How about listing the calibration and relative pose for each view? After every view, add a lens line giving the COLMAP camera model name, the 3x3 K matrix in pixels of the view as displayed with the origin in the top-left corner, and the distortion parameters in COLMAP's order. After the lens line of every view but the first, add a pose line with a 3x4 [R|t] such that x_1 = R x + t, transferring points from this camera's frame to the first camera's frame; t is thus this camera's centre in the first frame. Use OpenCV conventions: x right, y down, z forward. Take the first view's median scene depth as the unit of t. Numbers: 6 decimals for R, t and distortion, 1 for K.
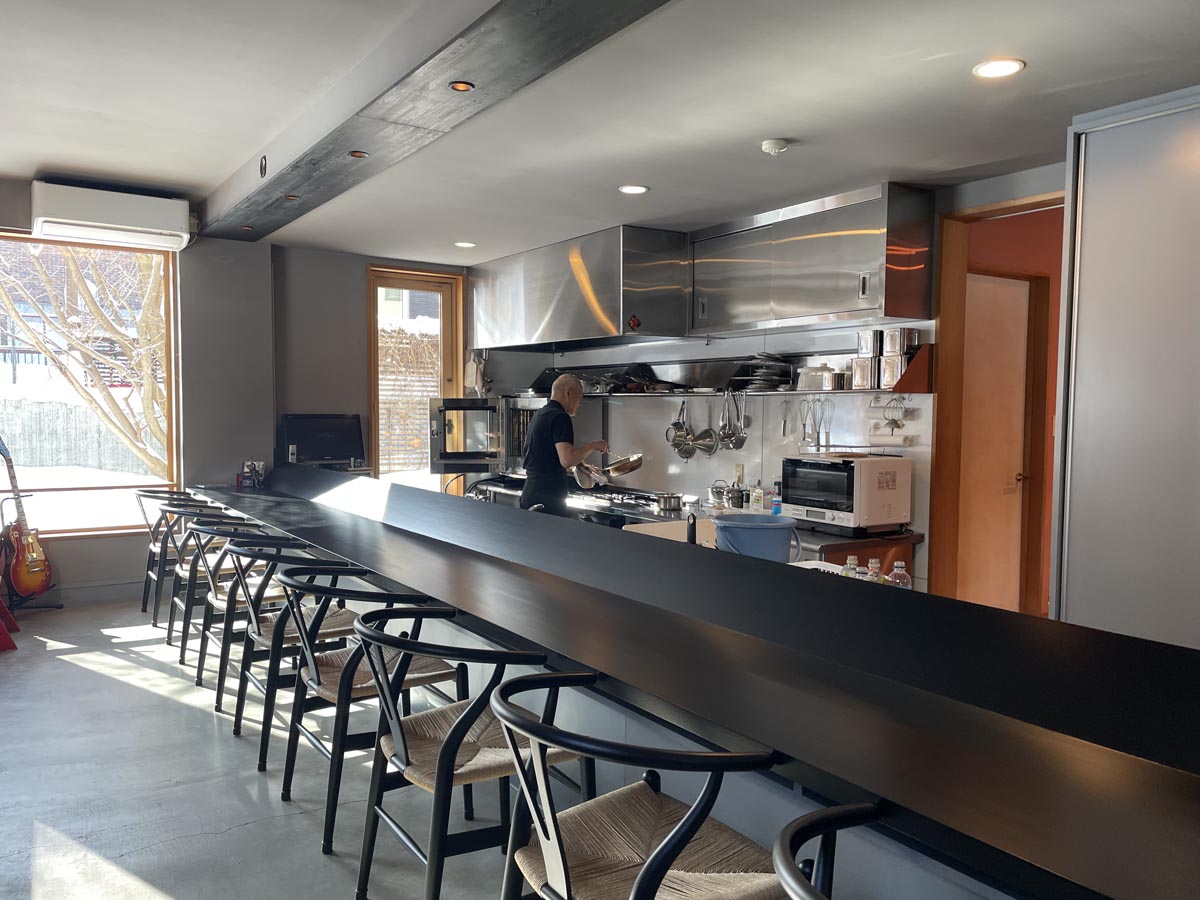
lens RADIAL K [[897.5, 0, 597.1], [0, 897.5, 452.9], [0, 0, 1]] dist [0.058459, -0.032659]
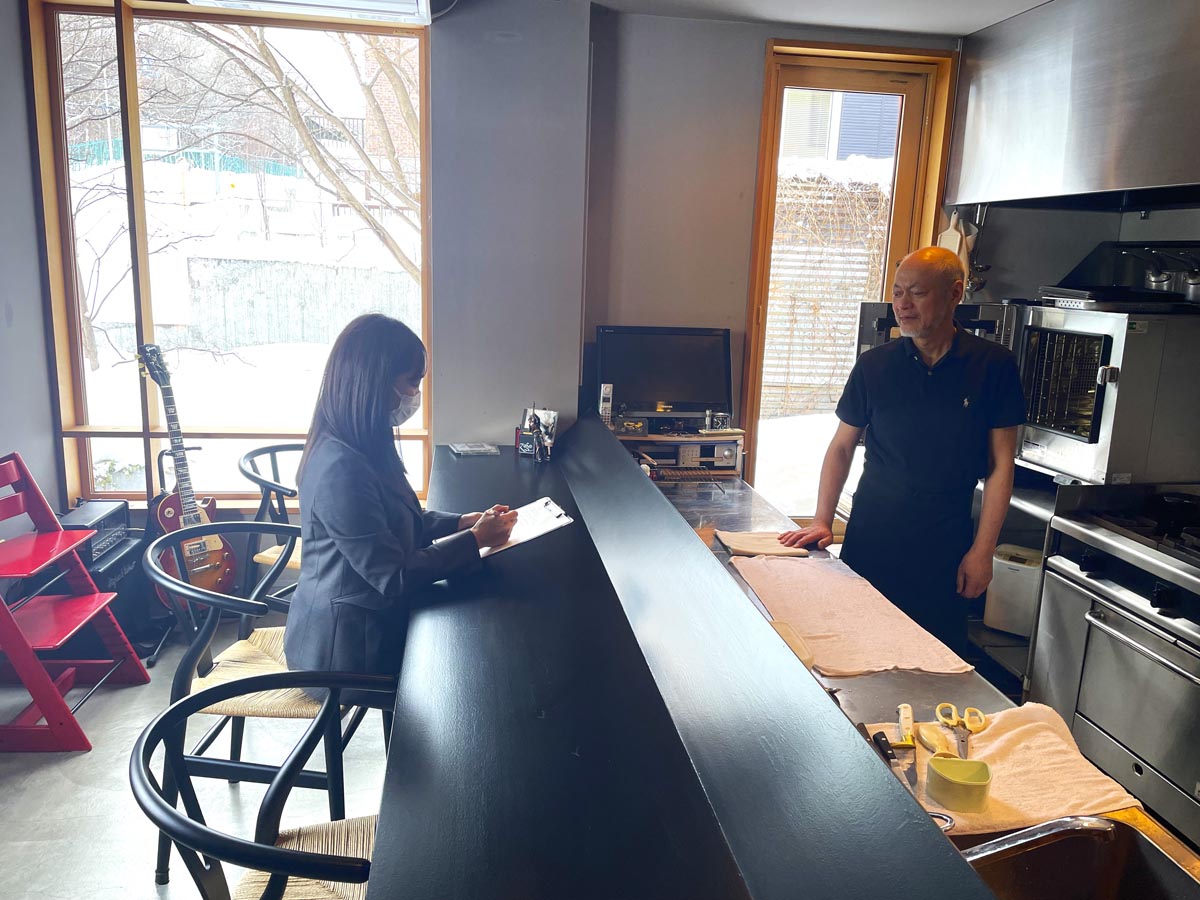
lens RADIAL K [[897.5, 0, 597.8], [0, 897.5, 448.6], [0, 0, 1]] dist [0.058459, -0.032659]
pose [[0.901292, 0.114549, -0.417793, -0.085793], [-0.052642, 0.986221, 0.156834, -0.045915], [0.430002, -0.119360, 0.894903, 0.405244]]
